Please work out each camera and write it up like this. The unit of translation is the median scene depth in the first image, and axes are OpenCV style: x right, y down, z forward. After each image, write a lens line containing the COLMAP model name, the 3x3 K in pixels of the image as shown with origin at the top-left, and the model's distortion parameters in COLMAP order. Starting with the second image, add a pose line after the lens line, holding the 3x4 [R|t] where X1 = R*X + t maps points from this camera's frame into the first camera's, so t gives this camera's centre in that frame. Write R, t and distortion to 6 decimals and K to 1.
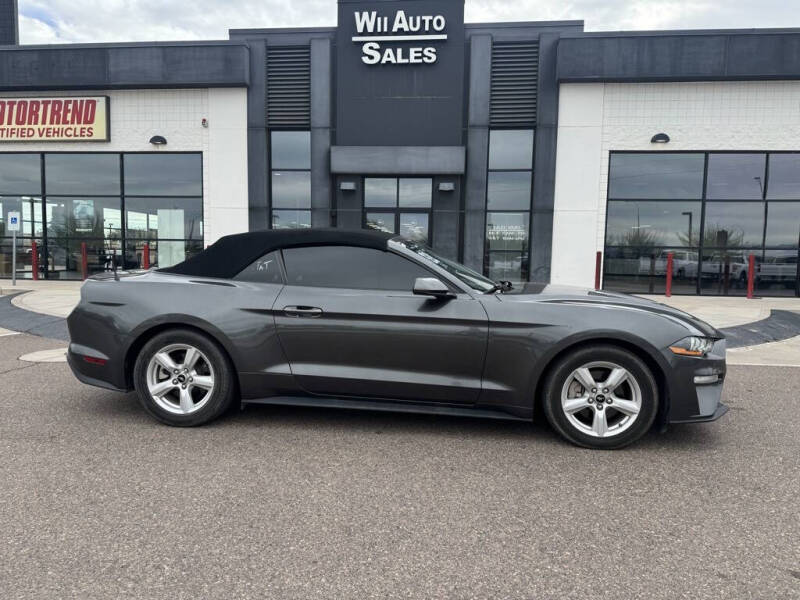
lens RADIAL K [[559.7, 0, 403.3], [0, 559.7, 304.4], [0, 0, 1]] dist [0.059375, -0.076434]
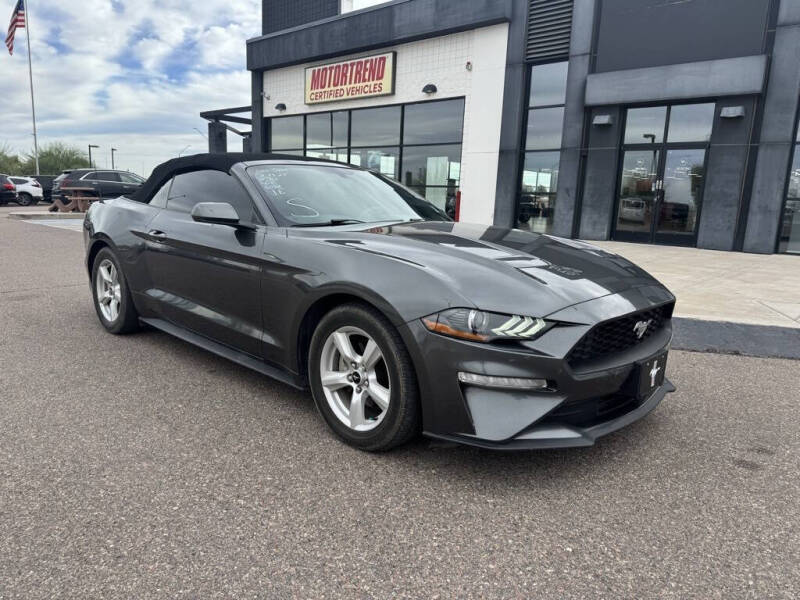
lens RADIAL K [[565.4, 0, 400.0], [0, 565.4, 300.0], [0, 0, 1]] dist [0.027469, -0.037182]
pose [[0.805830, 0.118302, -0.580210, 0.191977], [-0.074023, 0.992279, 0.099513, -0.001786], [0.587502, -0.037241, 0.808365, 0.108930]]
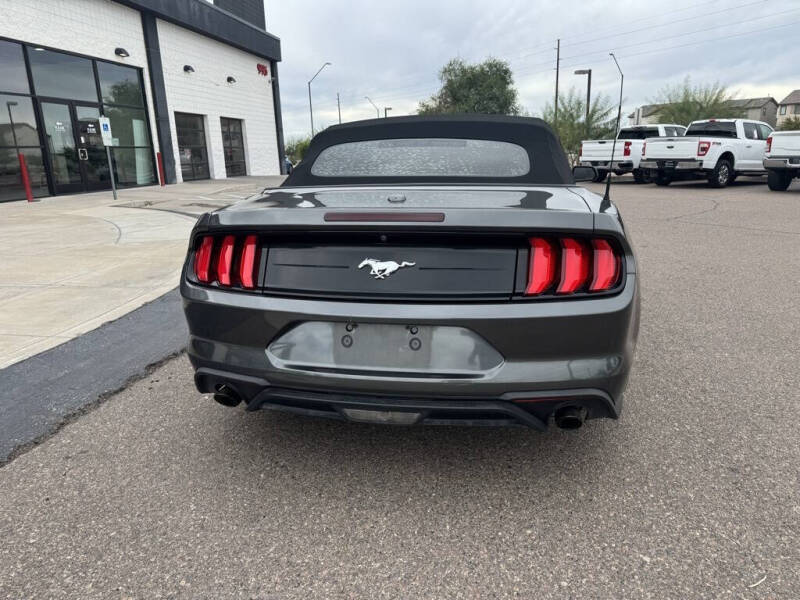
lens RADIAL K [[565.4, 0, 400.0], [0, 565.4, 300.0], [0, 0, 1]] dist [0.027469, -0.037182]
pose [[0.055674, -0.272376, 0.960579, -0.285291], [0.113091, 0.957600, 0.264977, -0.032820], [-0.992024, 0.093880, 0.084117, 0.312986]]
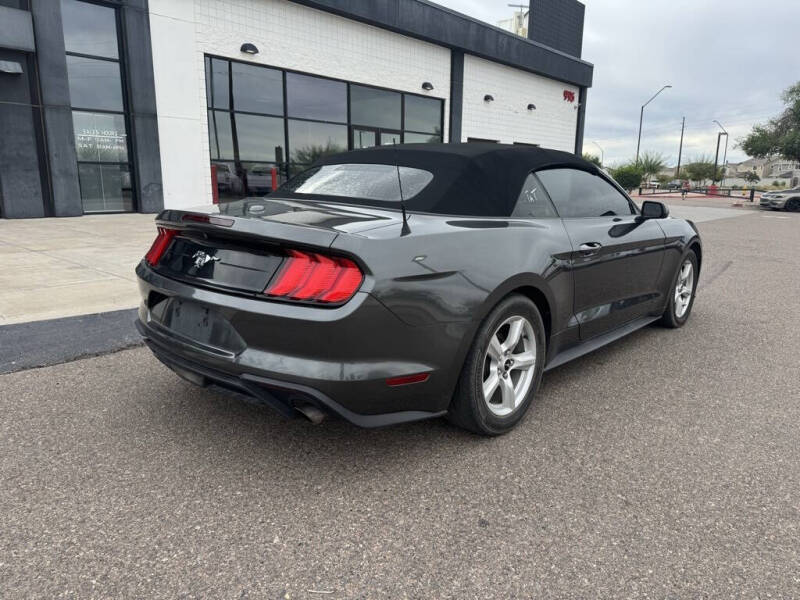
lens RADIAL K [[564.7, 0, 400.0], [0, 564.7, 300.0], [0, 0, 1]] dist [0.046154, -0.057693]
pose [[0.573477, -0.181958, 0.798759, -0.262971], [0.064636, 0.982032, 0.177301, -0.020713], [-0.816668, -0.050050, 0.574934, 0.184905]]
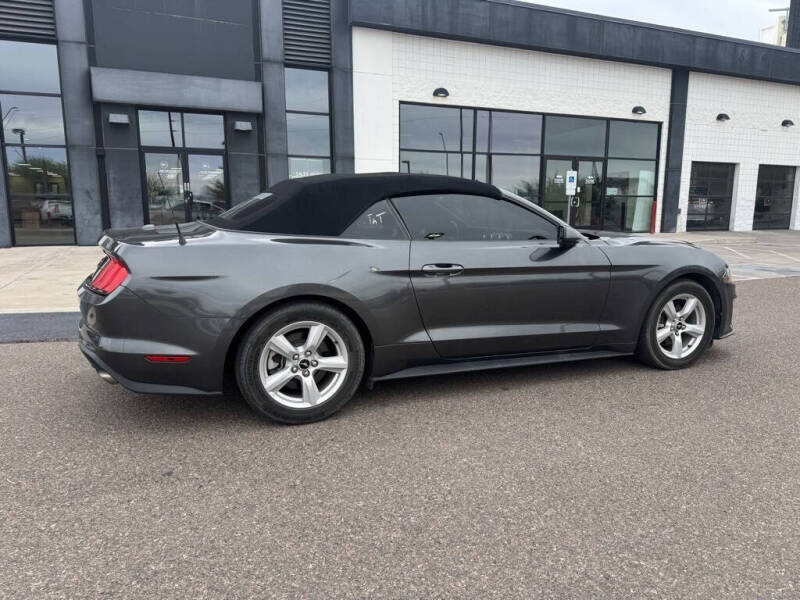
lens RADIAL K [[559.7, 0, 403.3], [0, 559.7, 304.4], [0, 0, 1]] dist [0.059375, -0.076434]
pose [[0.869795, -0.099094, 0.483359, -0.167862], [0.054399, 0.992912, 0.105668, -0.007447], [-0.490405, -0.065616, 0.869021, 0.064971]]
